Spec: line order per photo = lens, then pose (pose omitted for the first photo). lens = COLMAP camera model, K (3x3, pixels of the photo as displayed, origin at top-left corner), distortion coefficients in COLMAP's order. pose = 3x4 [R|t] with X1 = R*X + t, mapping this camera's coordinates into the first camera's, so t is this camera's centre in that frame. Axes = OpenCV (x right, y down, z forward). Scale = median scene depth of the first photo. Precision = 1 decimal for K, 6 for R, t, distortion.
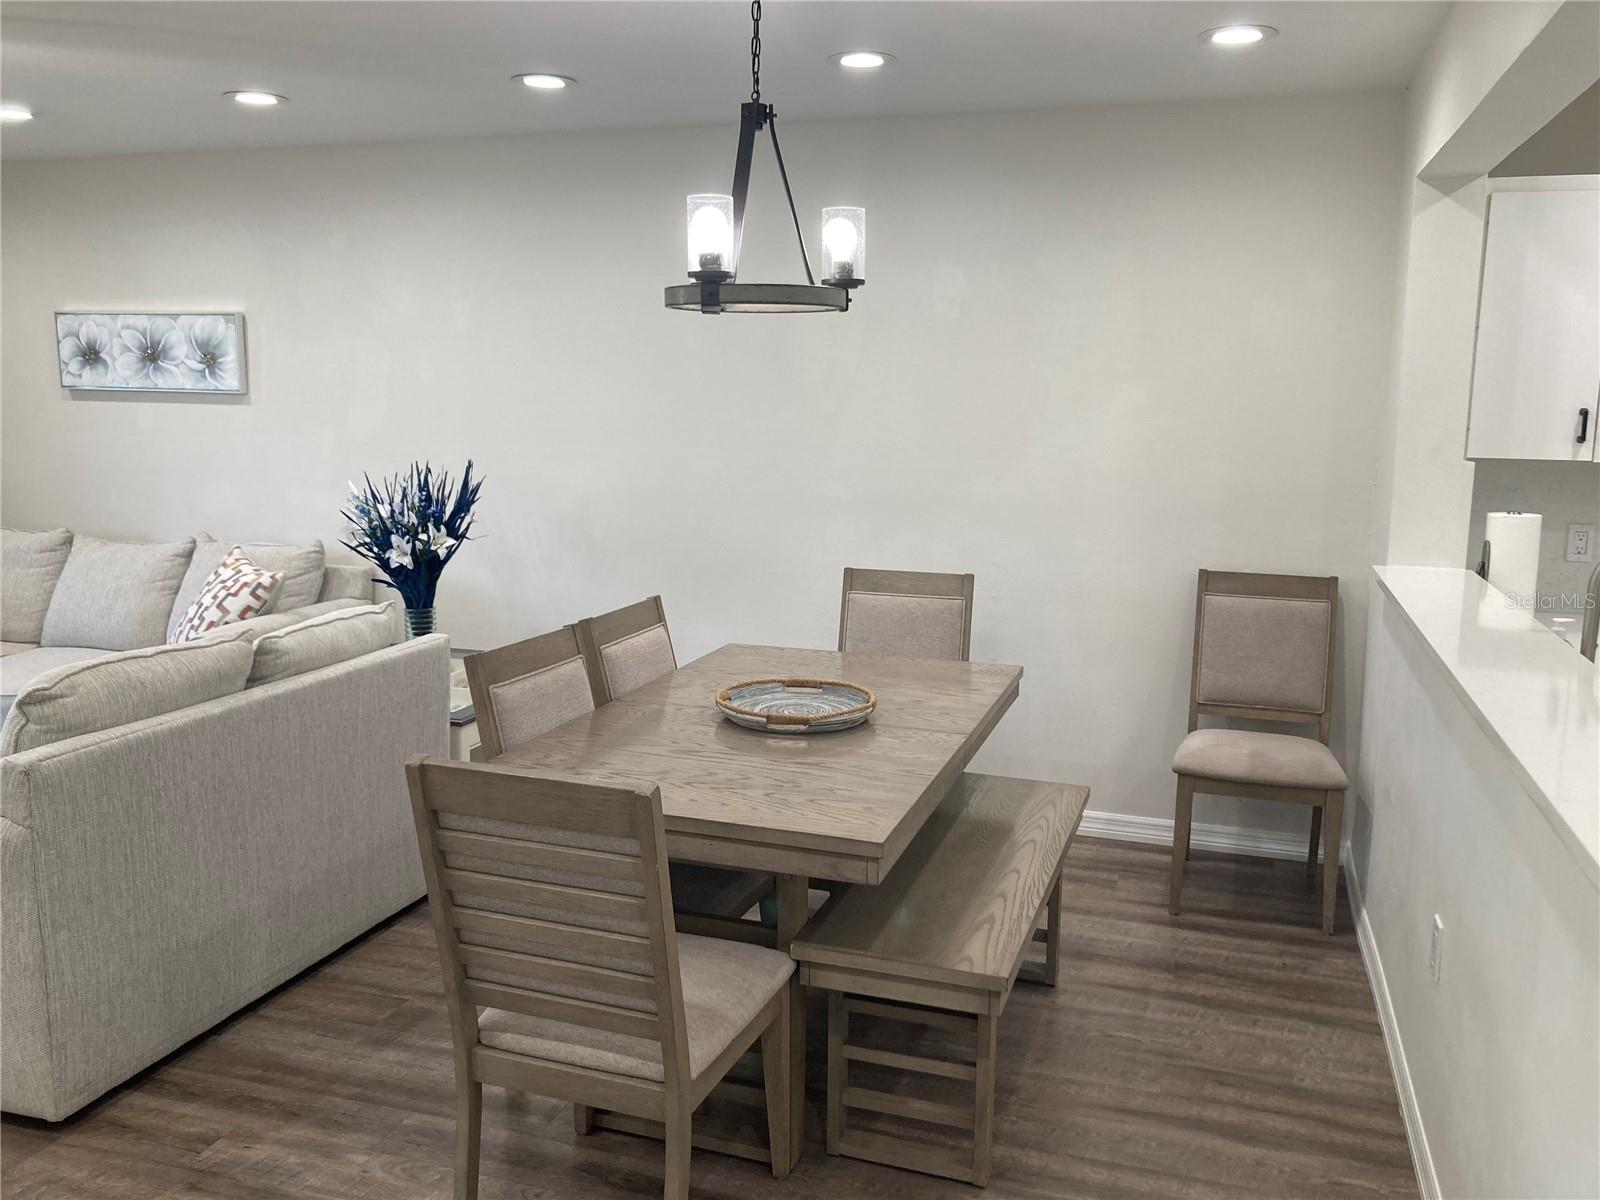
lens RADIAL K [[1303.4, 0, 798.0], [0, 1303.4, 558.8], [0, 0, 1]] dist [0.062804, -0.056369]
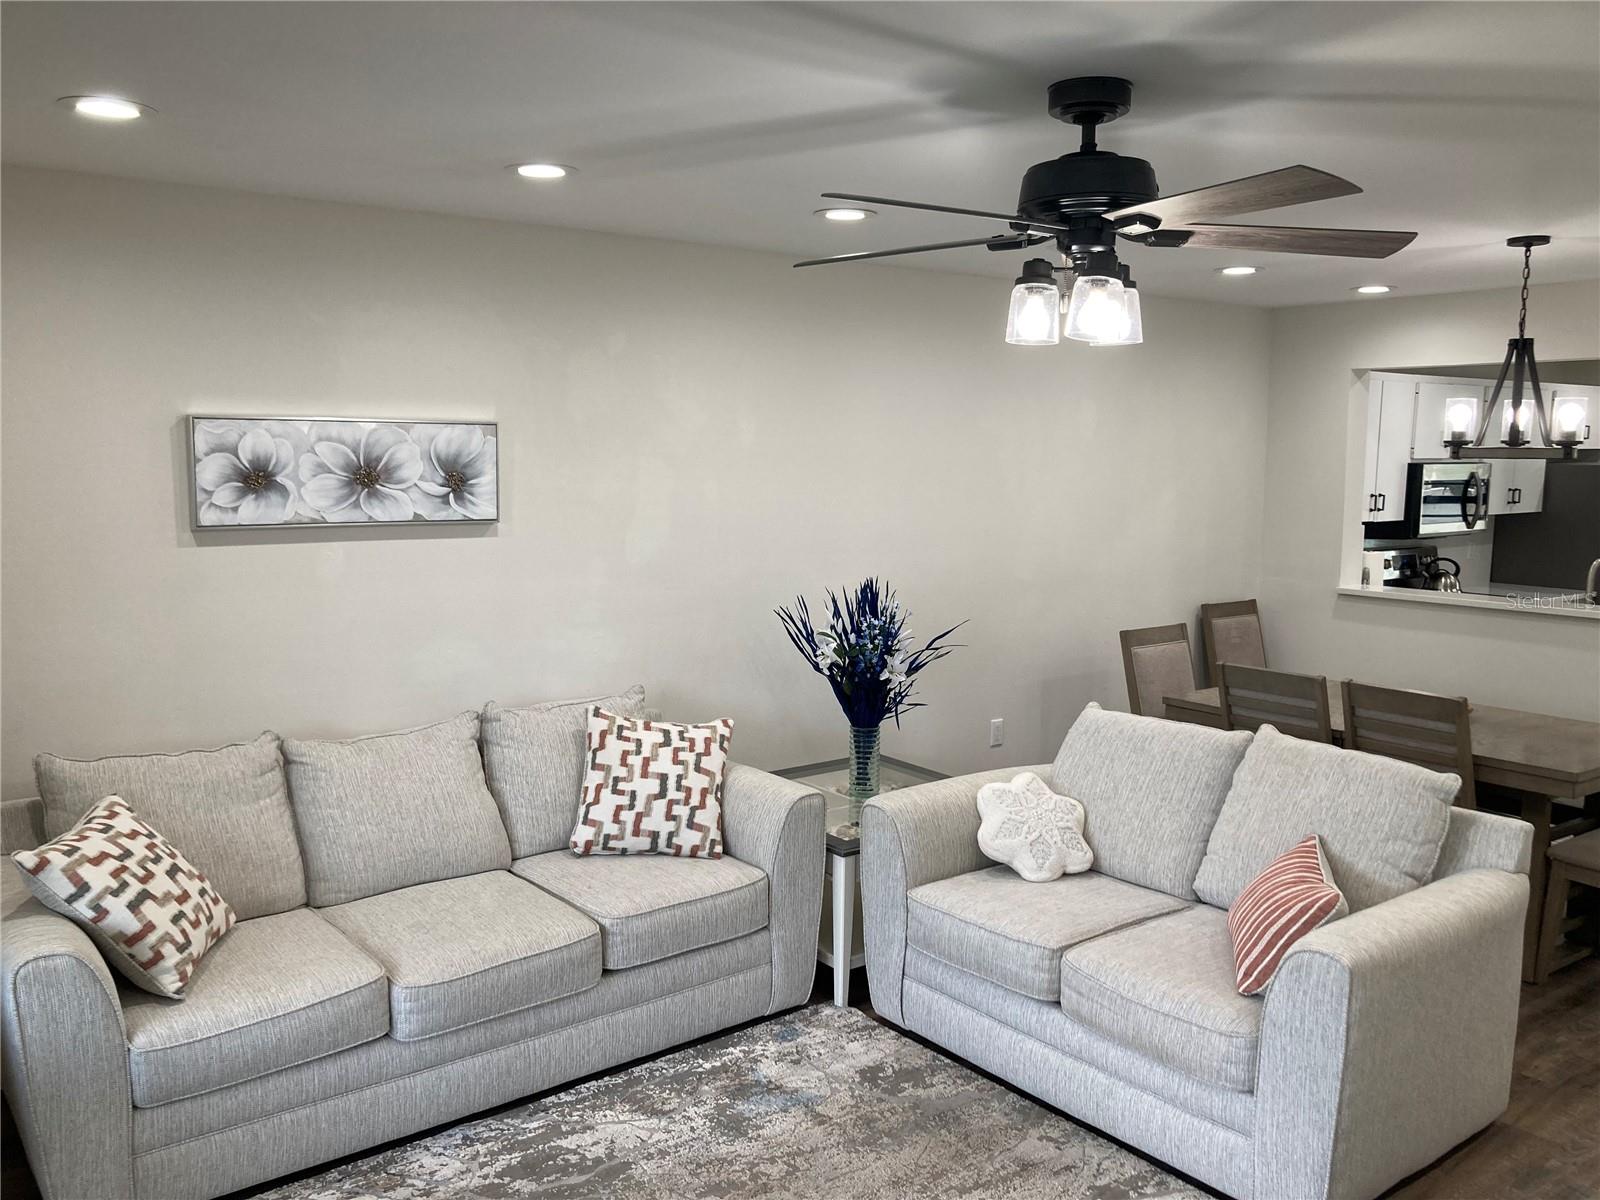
lens RADIAL K [[1311.8, 0, 800.7], [0, 1311.8, 581.6], [0, 0, 1]] dist [0.012970, -0.055449]
pose [[0.571685, -0.093136, 0.815170, -1.169775], [0.103853, 0.993759, 0.040708, -0.124120], [-0.813874, 0.061386, 0.577790, 0.471967]]
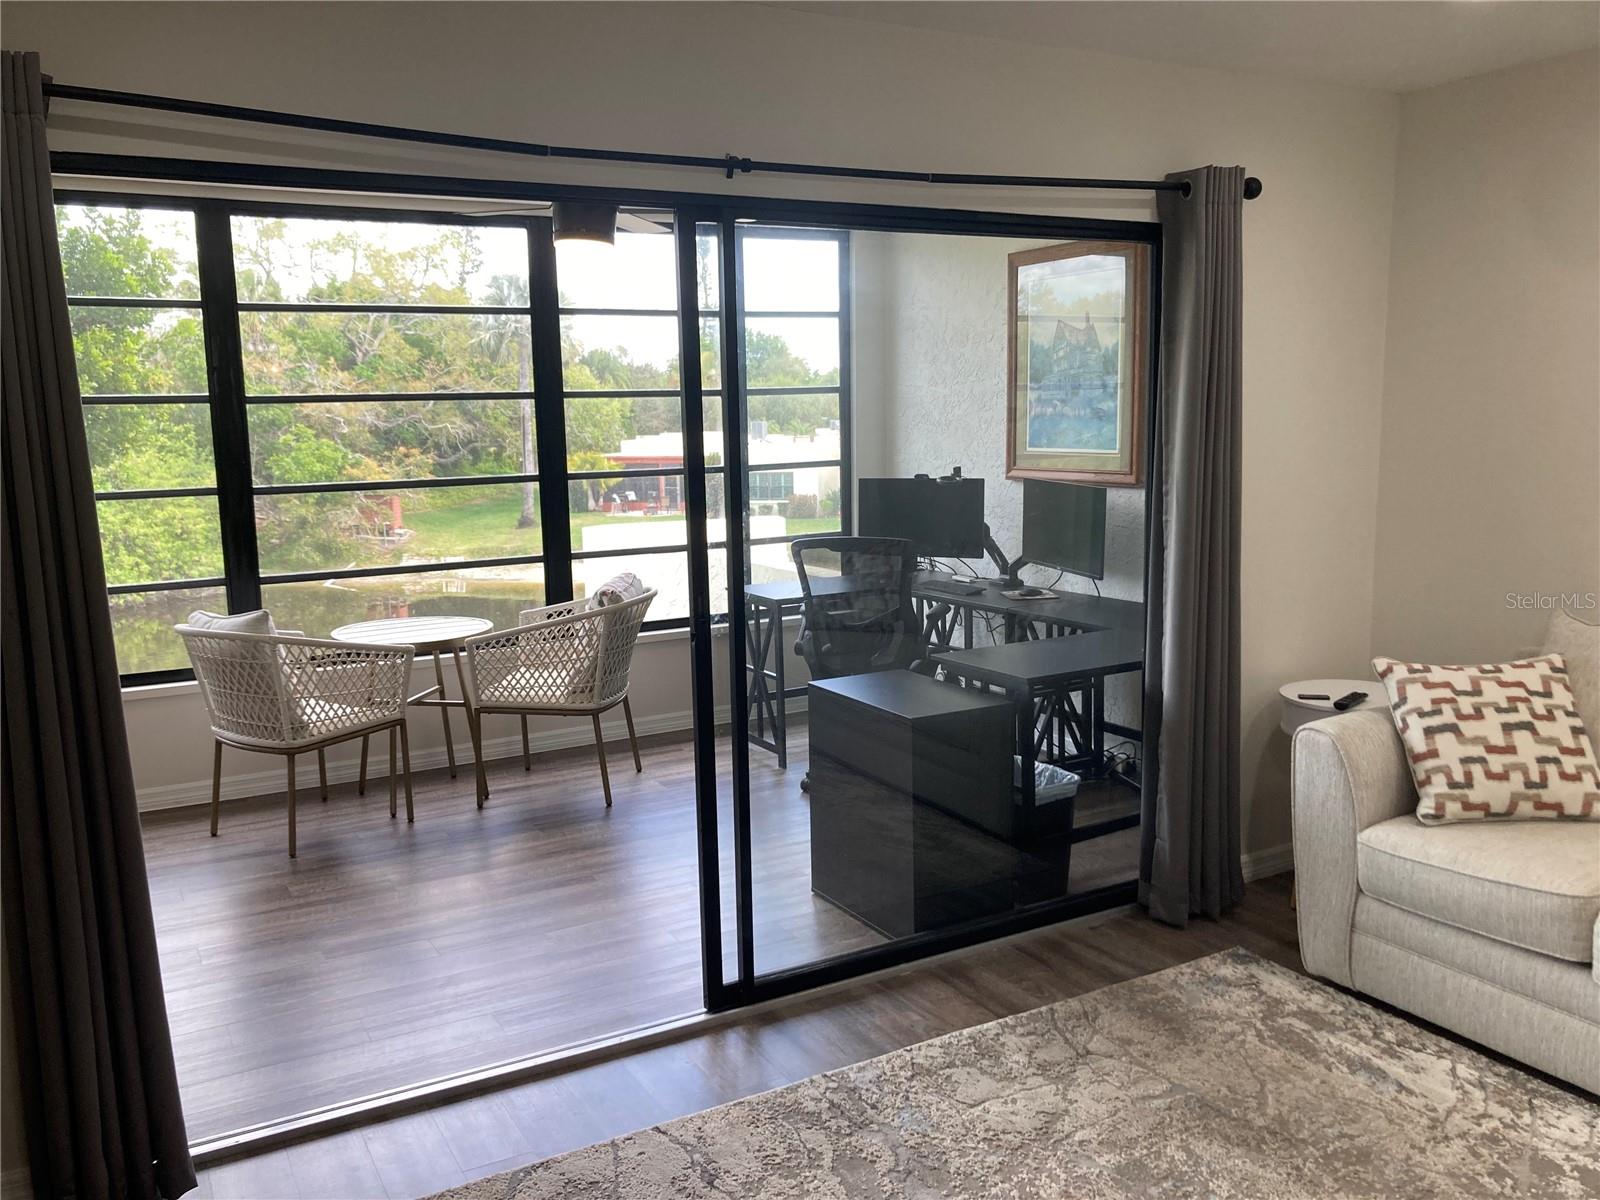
lens RADIAL K [[1311.8, 0, 800.7], [0, 1311.8, 581.6], [0, 0, 1]] dist [0.012970, -0.055449]
pose [[0.733893, 0.069066, -0.675745, -0.596896], [-0.070367, 0.997195, 0.025499, -0.043961], [0.675610, 0.028836, 0.736695, 0.363982]]
